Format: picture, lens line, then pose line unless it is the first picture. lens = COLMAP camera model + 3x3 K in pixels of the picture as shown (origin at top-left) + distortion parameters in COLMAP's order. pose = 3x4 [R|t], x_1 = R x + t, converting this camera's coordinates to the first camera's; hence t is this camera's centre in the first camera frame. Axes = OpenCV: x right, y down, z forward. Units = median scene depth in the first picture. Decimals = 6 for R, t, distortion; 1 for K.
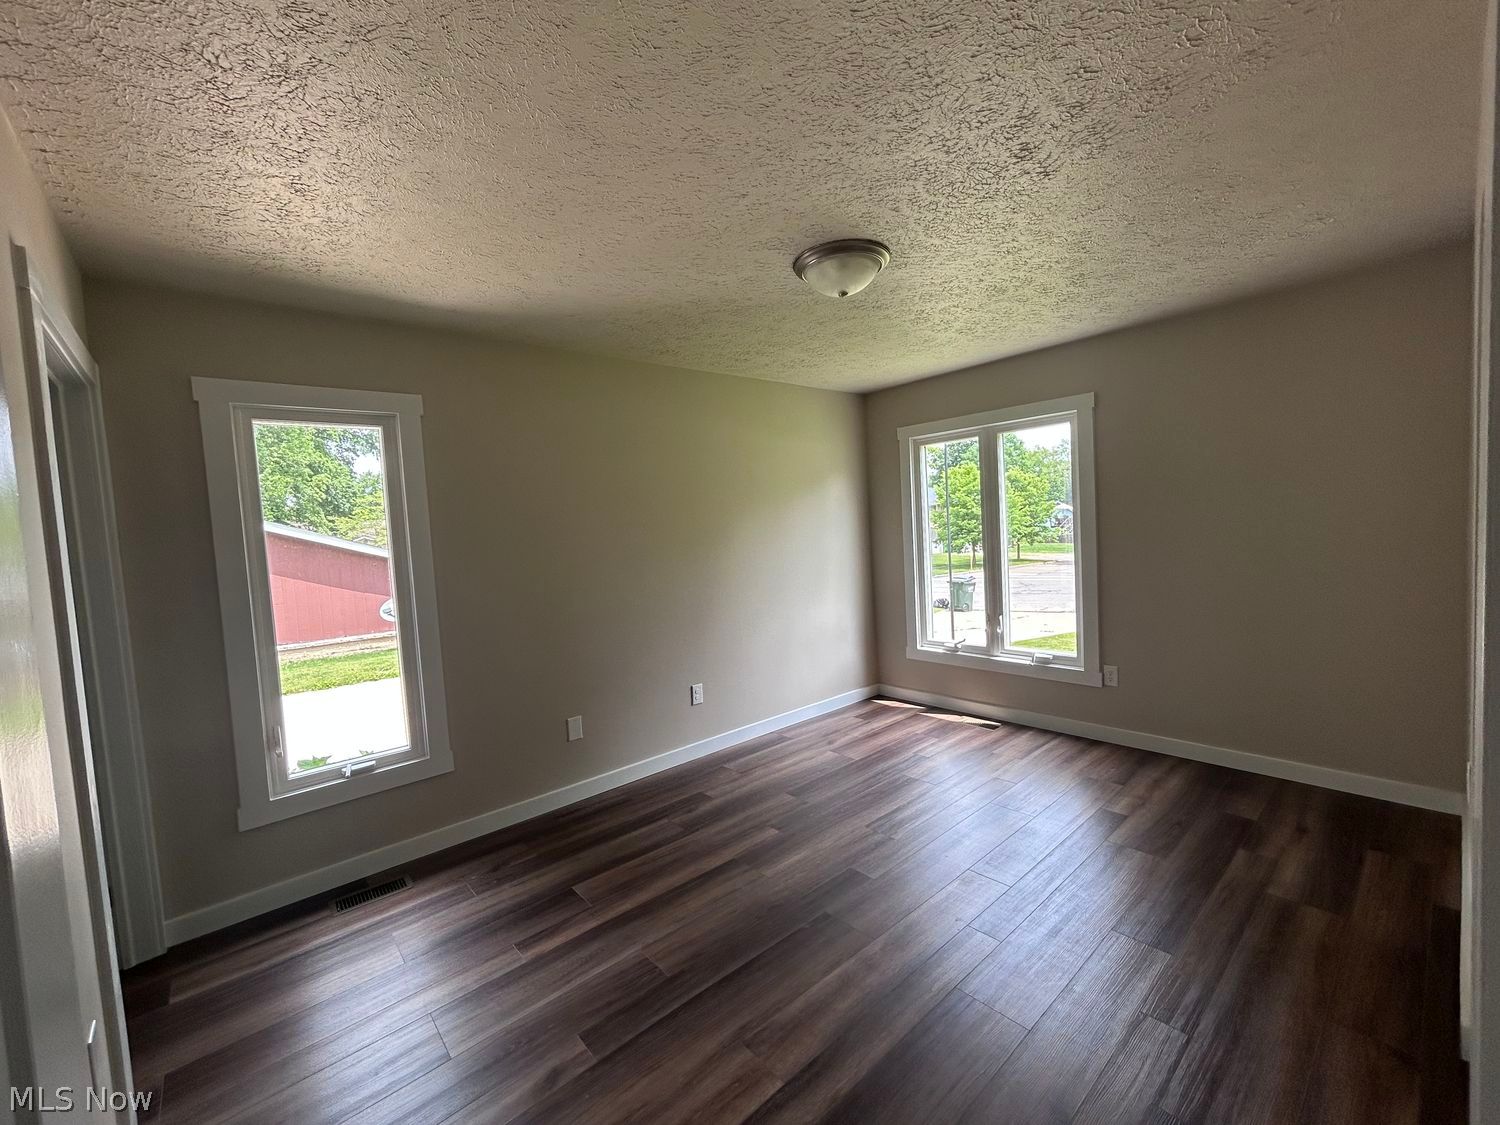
lens RADIAL K [[610.3, 0, 749.9], [0, 610.3, 562.0], [0, 0, 1]] dist [0.003077, 0.000531]
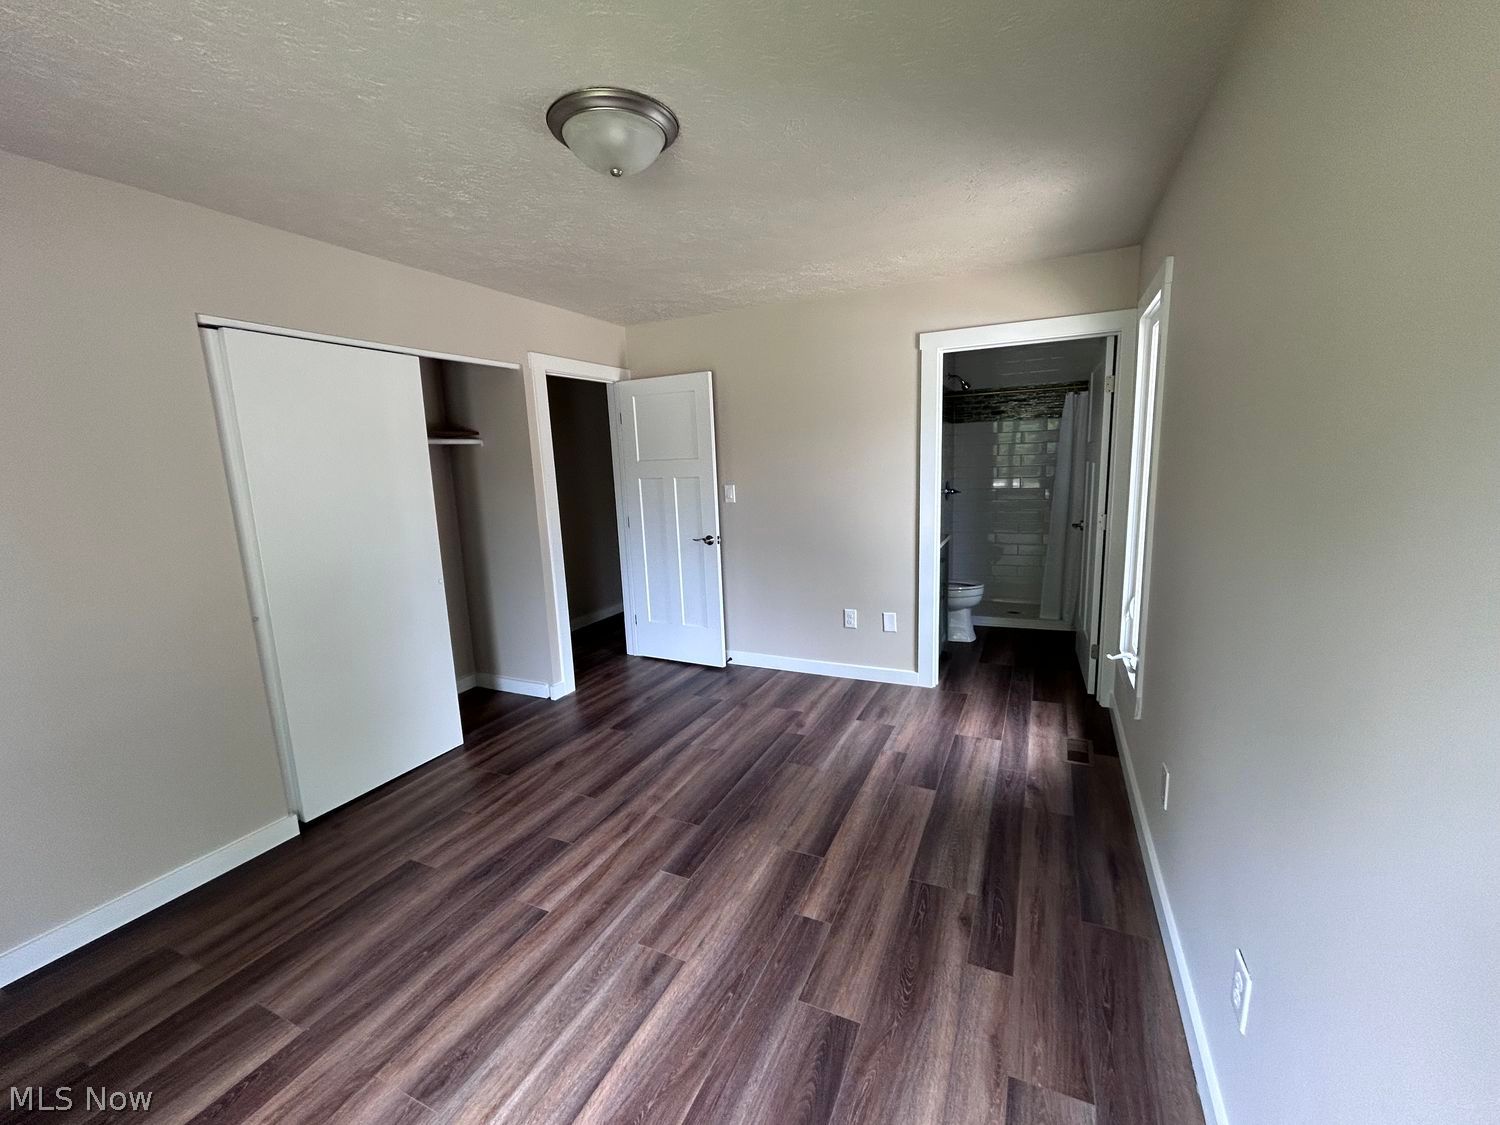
lens RADIAL K [[610.3, 0, 750.2], [0, 610.3, 560.8], [0, 0, 1]] dist [0.003077, 0.000531]
pose [[-0.909091, 0.160091, -0.384611, 0.364528], [0.066862, 0.967316, 0.244599, -0.145701], [0.411198, 0.196647, -0.890082, 1.805069]]
